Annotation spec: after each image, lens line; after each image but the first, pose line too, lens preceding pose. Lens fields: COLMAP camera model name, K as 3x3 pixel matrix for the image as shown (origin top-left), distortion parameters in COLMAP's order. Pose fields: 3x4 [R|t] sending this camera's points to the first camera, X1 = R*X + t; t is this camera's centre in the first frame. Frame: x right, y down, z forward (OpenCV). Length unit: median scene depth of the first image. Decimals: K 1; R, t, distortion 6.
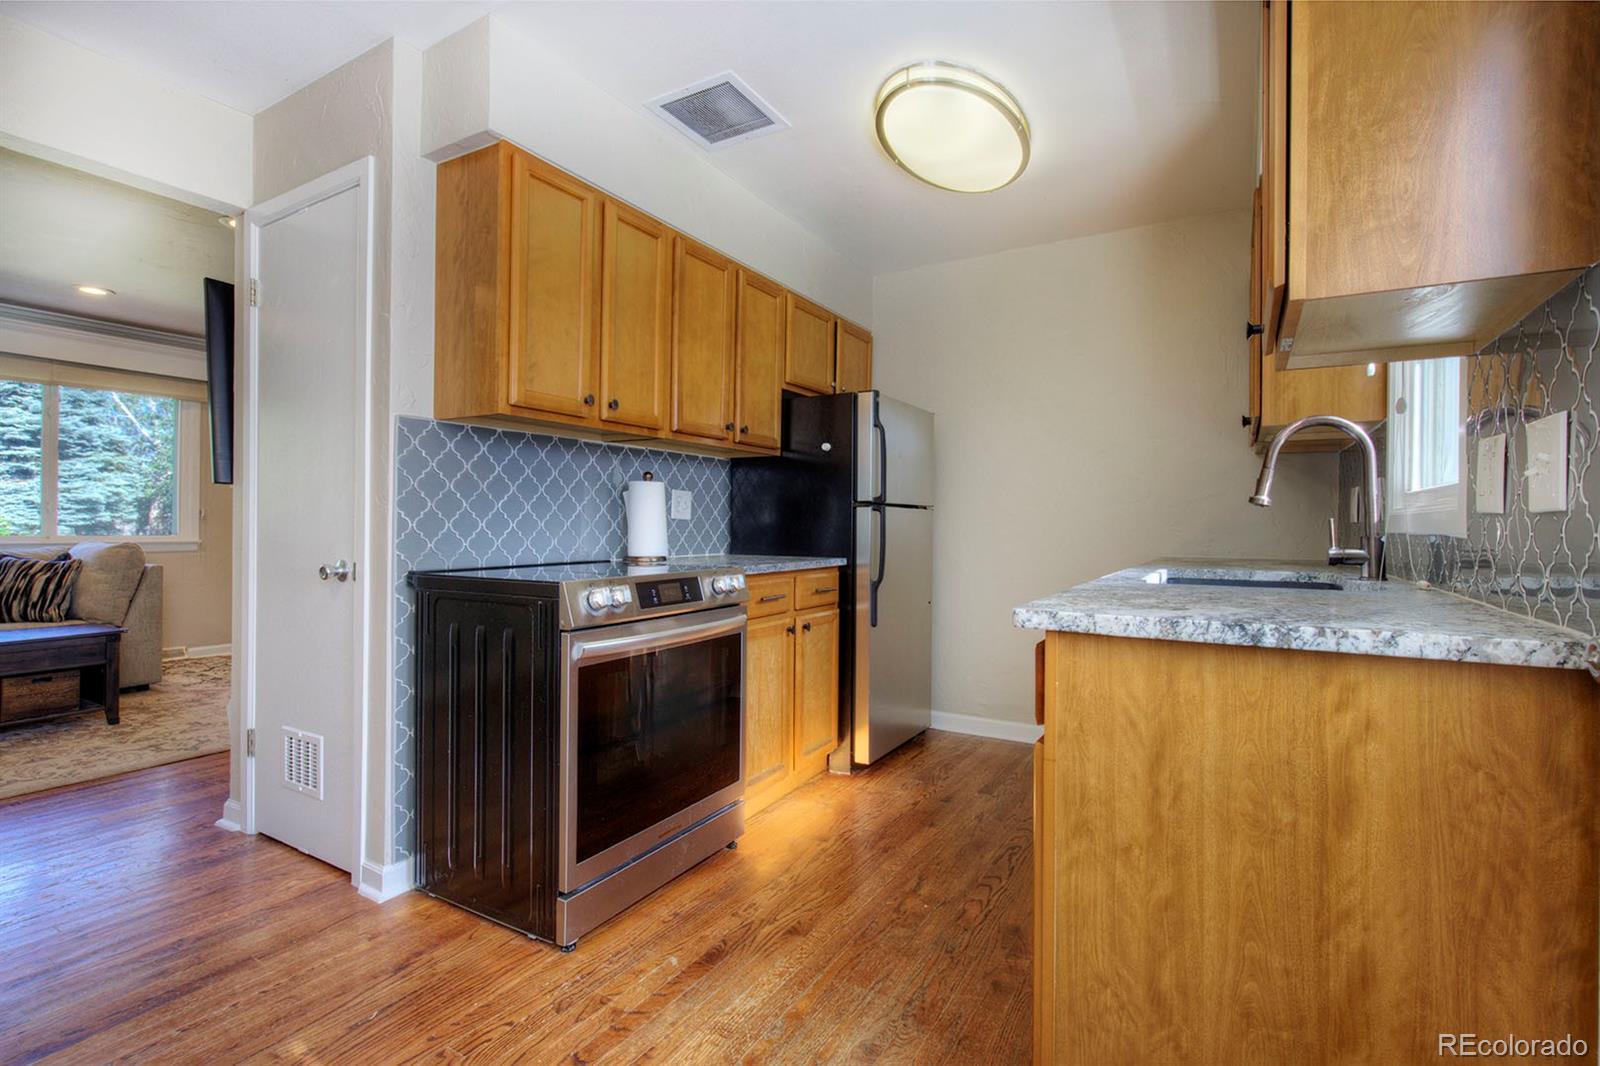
lens RADIAL K [[725.3, 0, 780.9], [0, 725.3, 534.7], [0, 0, 1]] dist [0.002774, -0.001490]
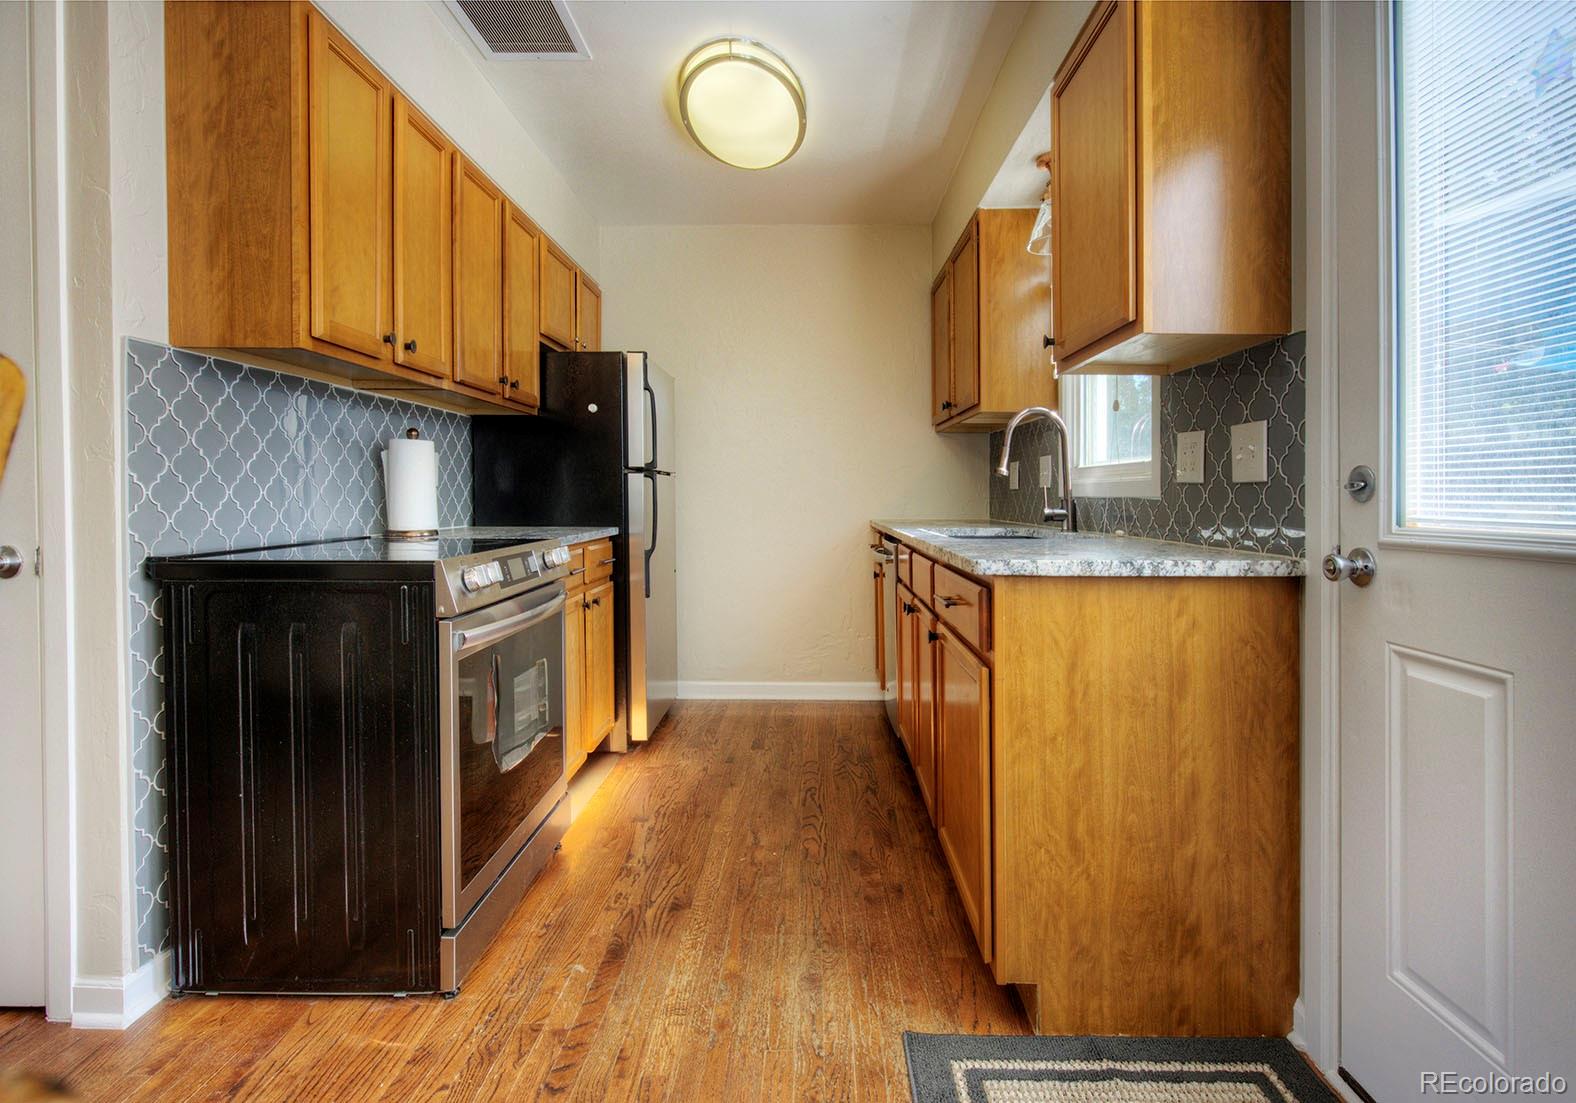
lens RADIAL K [[777.8, 0, 790.7], [0, 777.8, 511.5], [0, 0, 1]] dist [0.002832, -0.000197]
pose [[0.860637, -0.014190, 0.509022, -0.400714], [0.008850, 0.999877, 0.012911, 0.000908], [-0.509142, -0.006607, 0.860657, 0.022671]]
